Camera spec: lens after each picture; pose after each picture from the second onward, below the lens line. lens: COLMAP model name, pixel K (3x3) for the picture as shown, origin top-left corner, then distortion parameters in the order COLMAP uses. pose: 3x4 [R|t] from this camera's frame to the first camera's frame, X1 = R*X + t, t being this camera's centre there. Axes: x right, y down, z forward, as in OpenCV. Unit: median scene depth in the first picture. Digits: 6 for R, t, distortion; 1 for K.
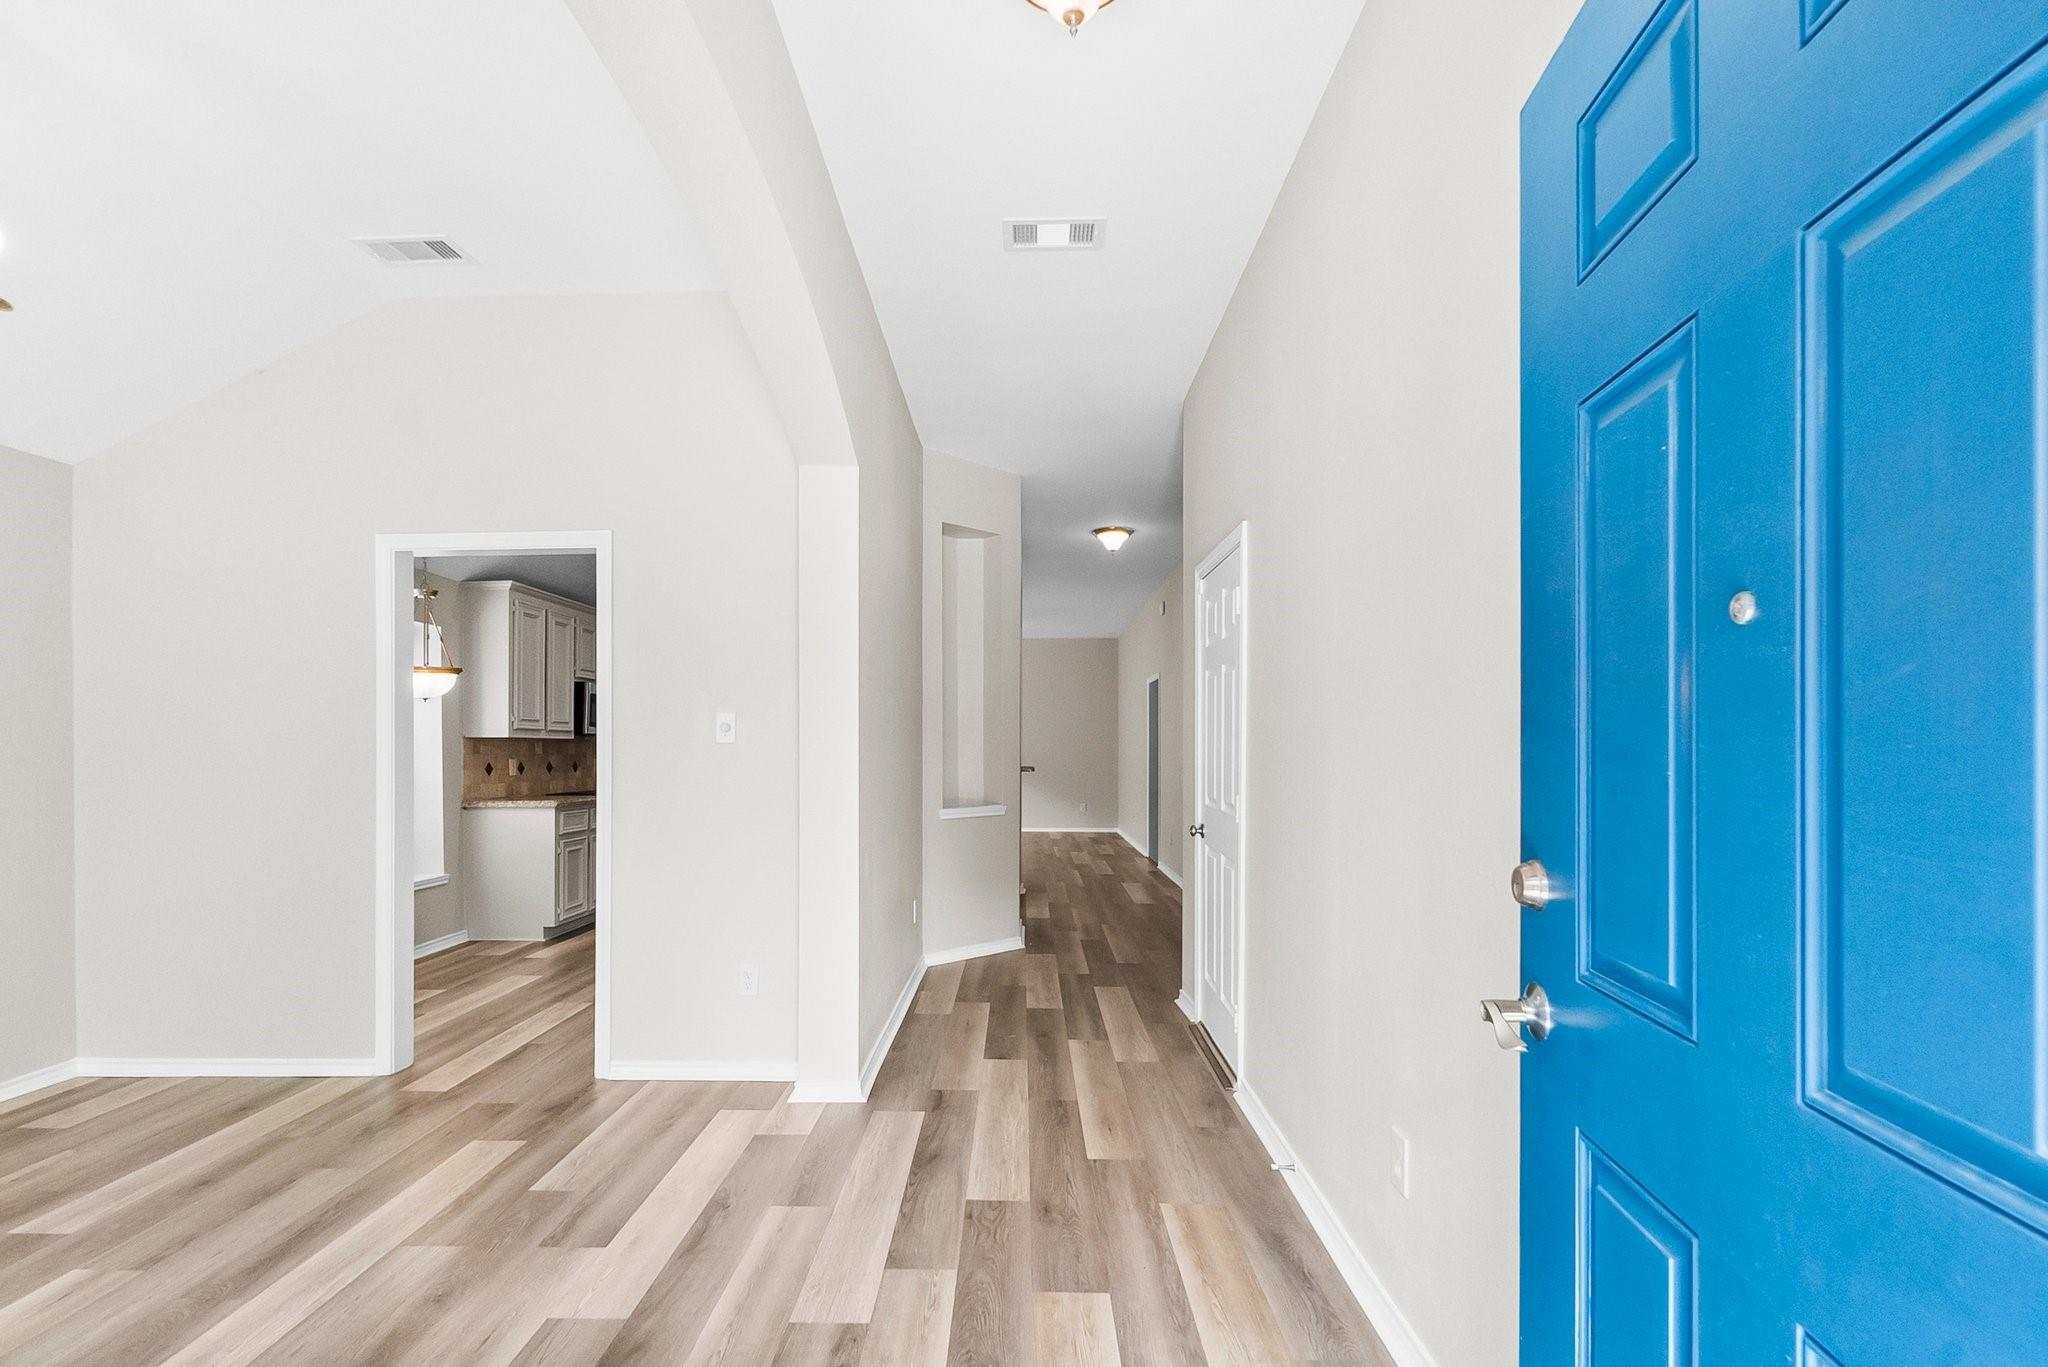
lens RADIAL K [[927.0, 0, 987.8], [0, 927.0, 744.2], [0, 0, 1]] dist [-0.000621, 0.000072]
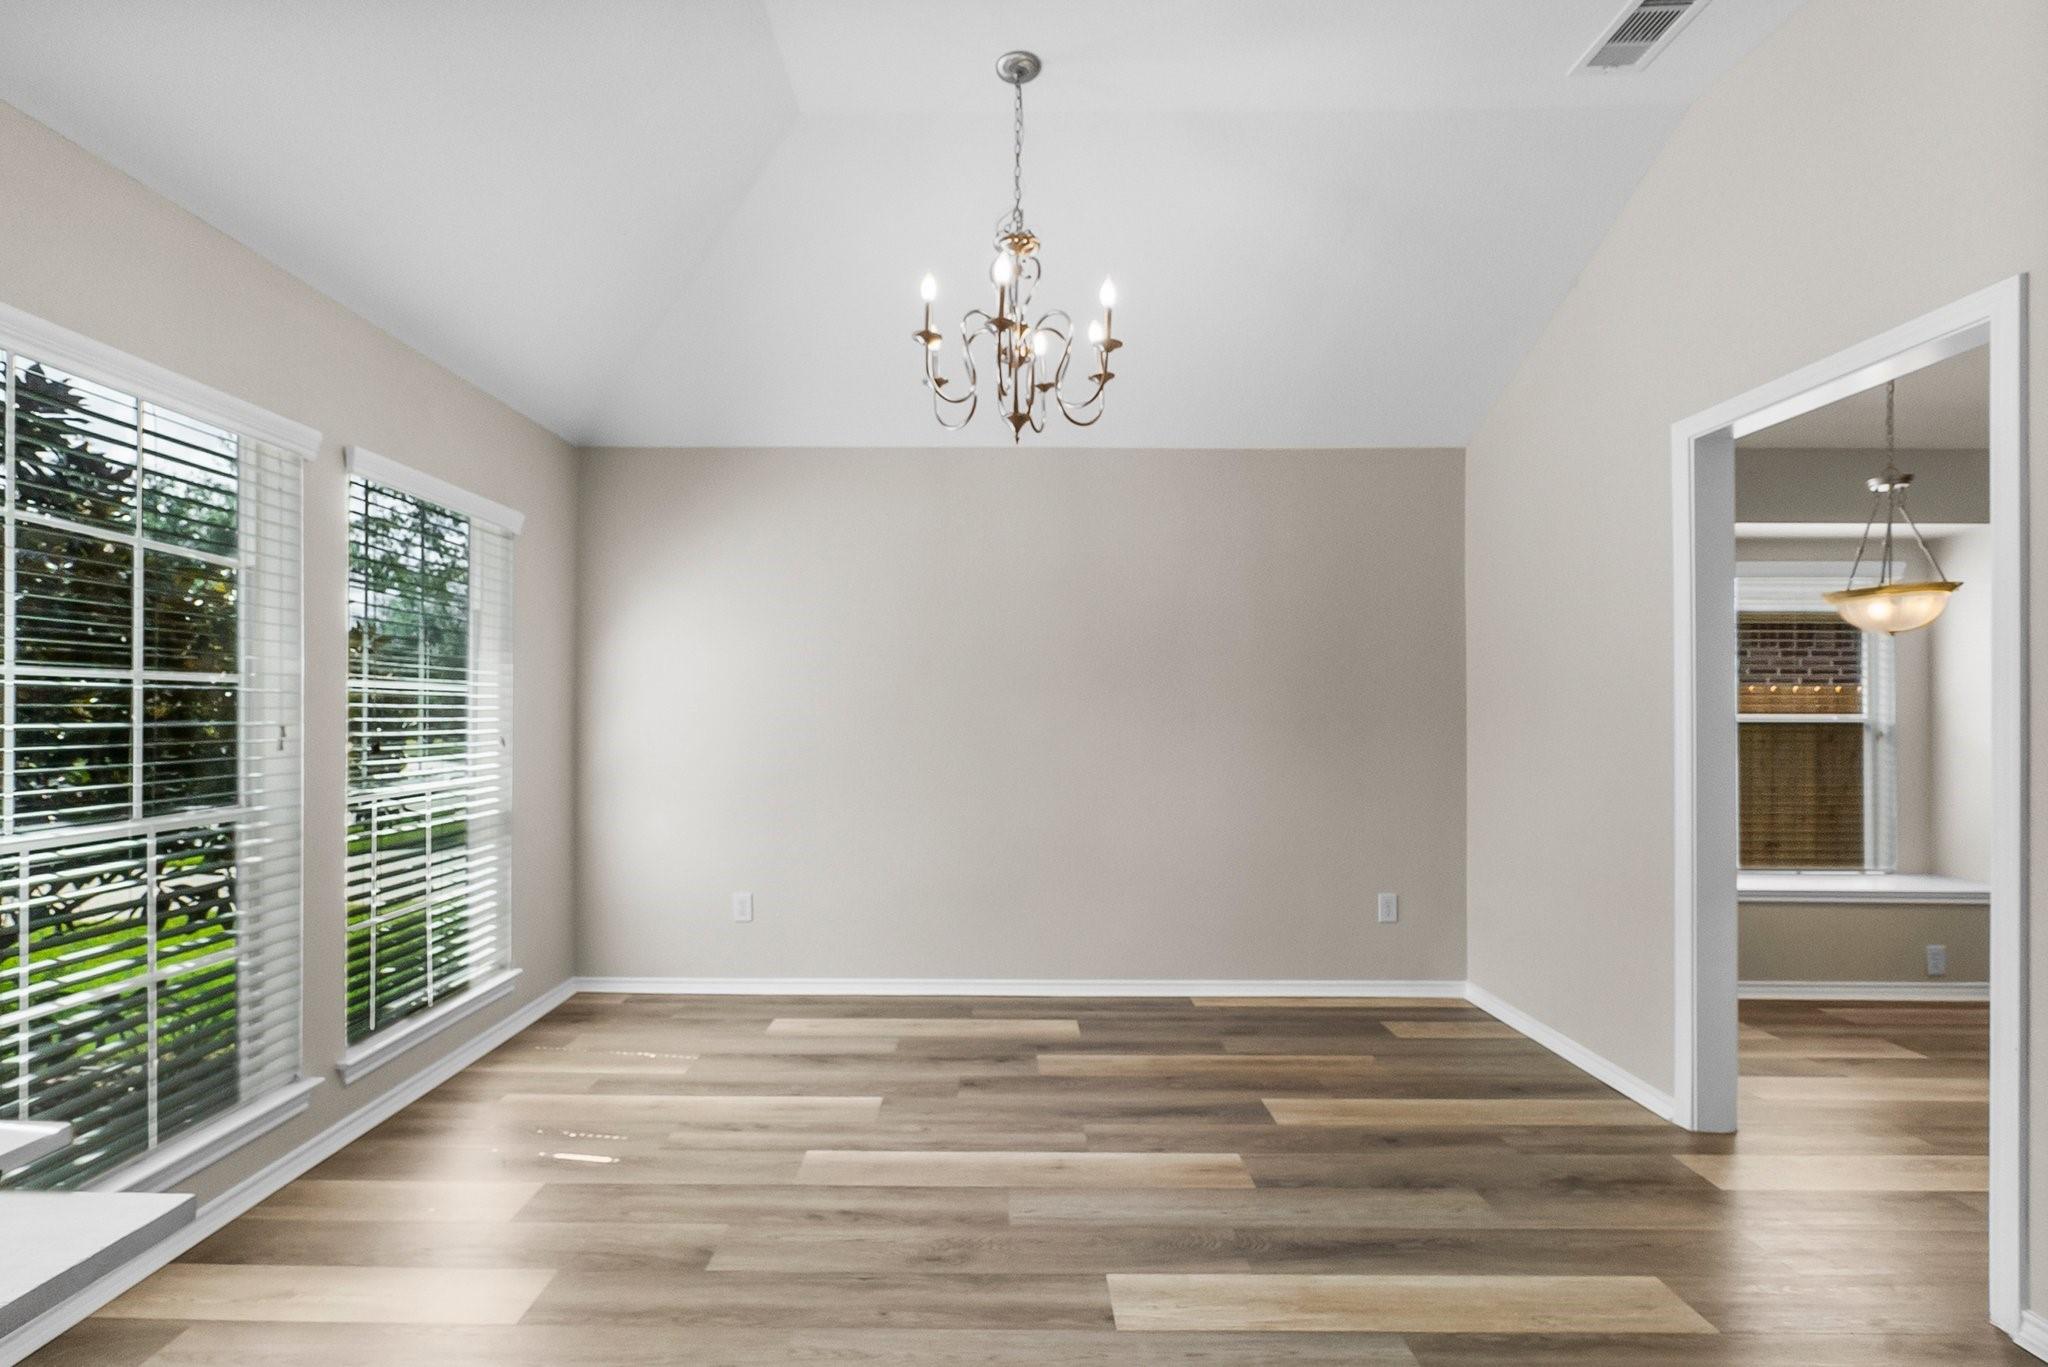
lens RADIAL K [[903.7, 0, 1019.5], [0, 903.7, 701.6], [0, 0, 1]] dist [0.000002, 0.000117]
pose [[0.039073, -0.003210, -0.999231, 0.042195], [0.001671, 0.999994, -0.003147, 0.004295], [0.999235, -0.001547, 0.039078, 0.243098]]
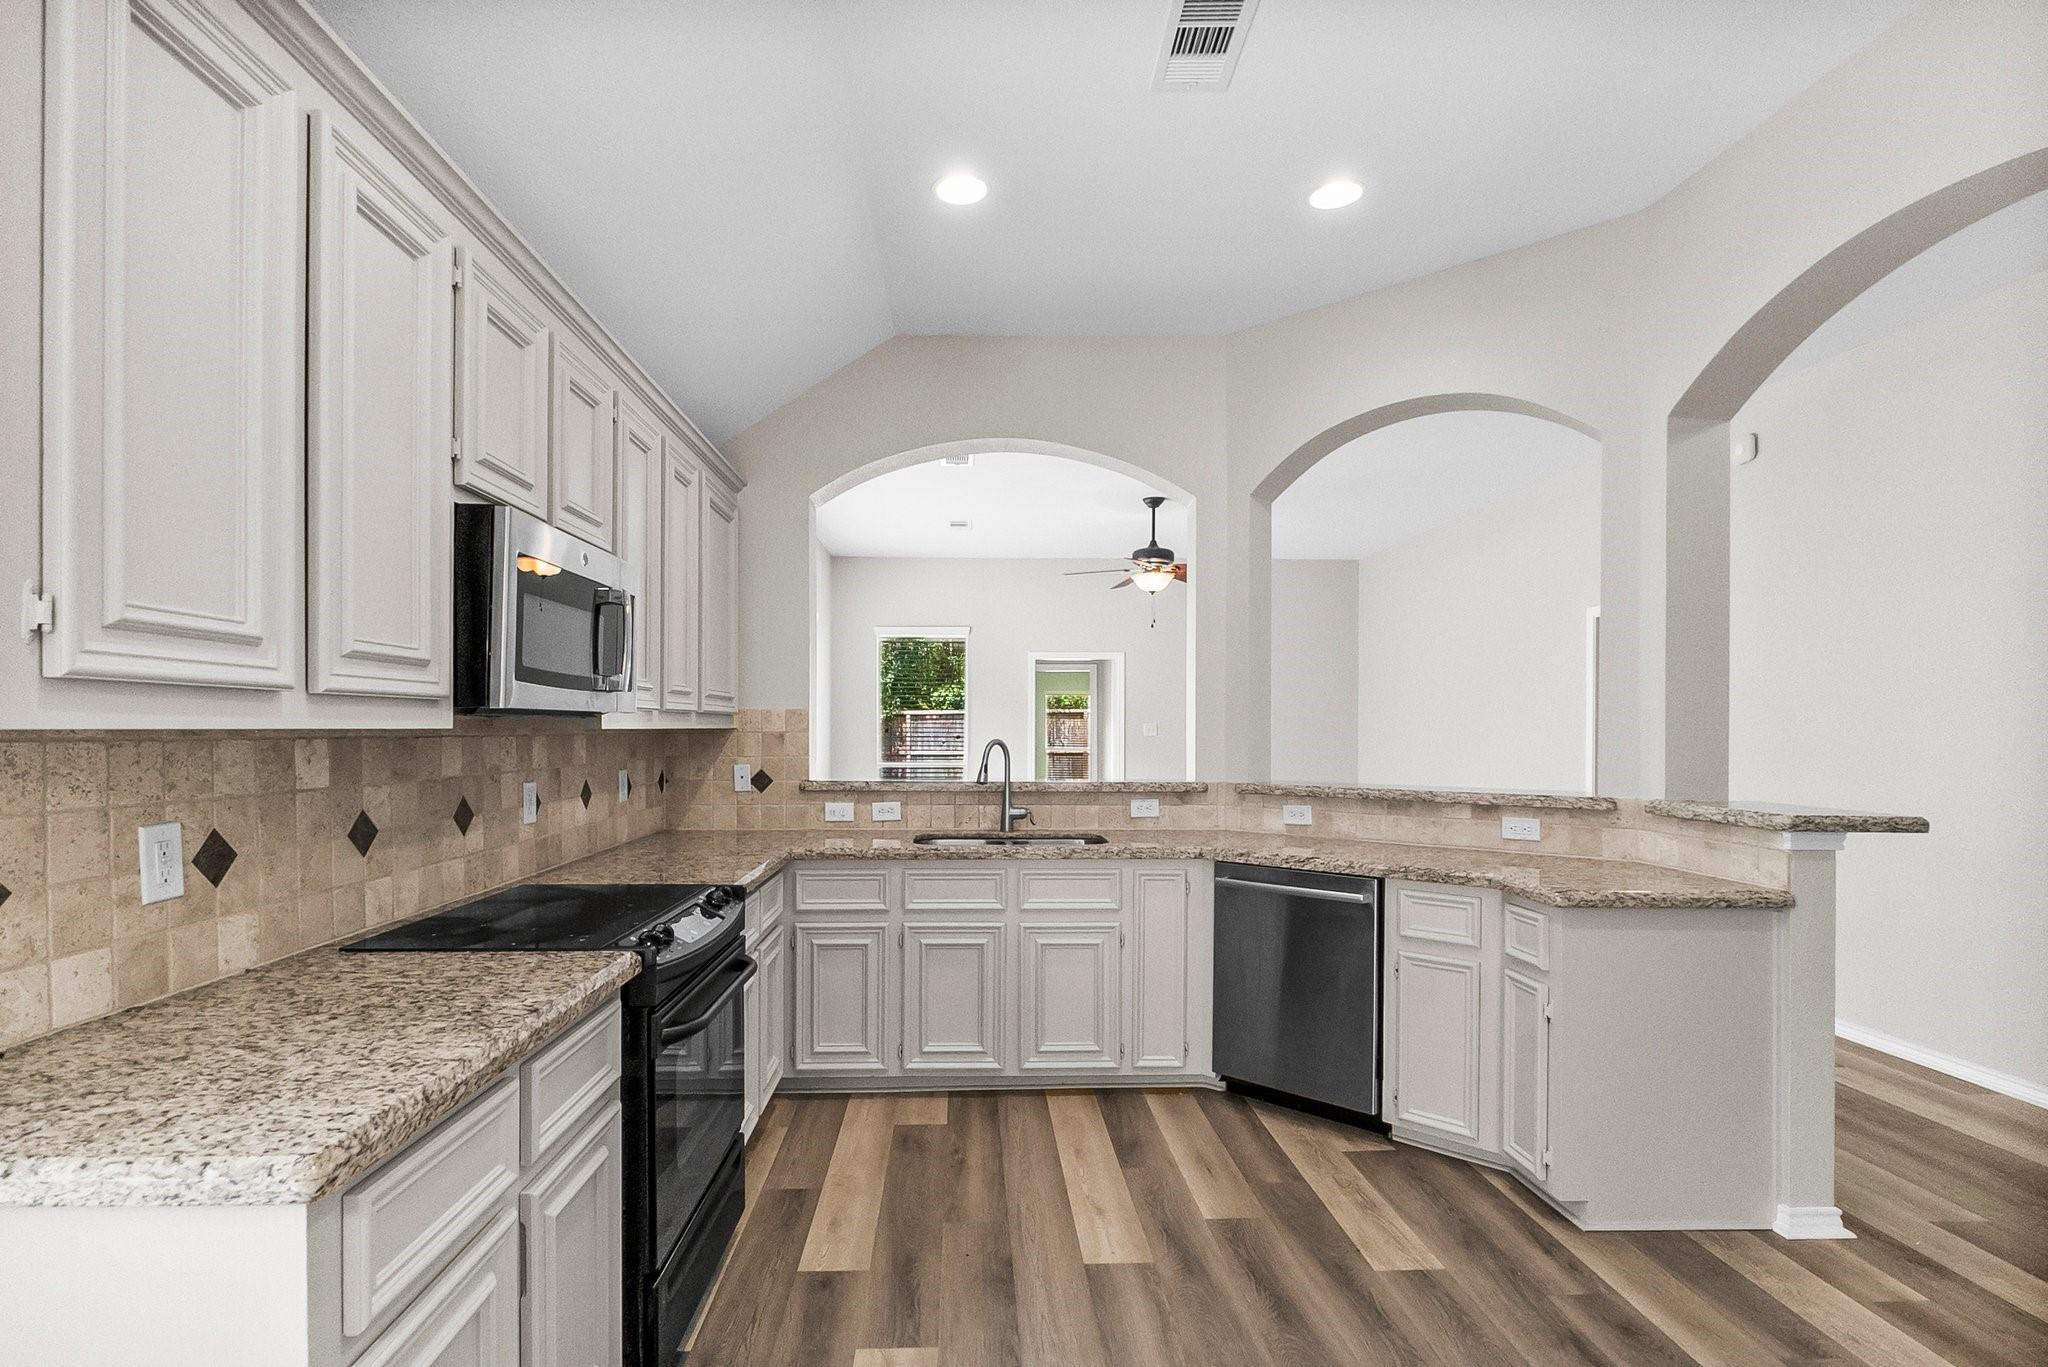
lens RADIAL K [[980.4, 0, 994.7], [0, 980.4, 729.7], [0, 0, 1]] dist [-0.011055, -0.000373]
pose [[0.997834, -0.002466, 0.065737, -0.364168], [0.001985, 0.999971, 0.007383, -0.008216], [-0.065753, -0.007237, 0.997810, 0.833471]]
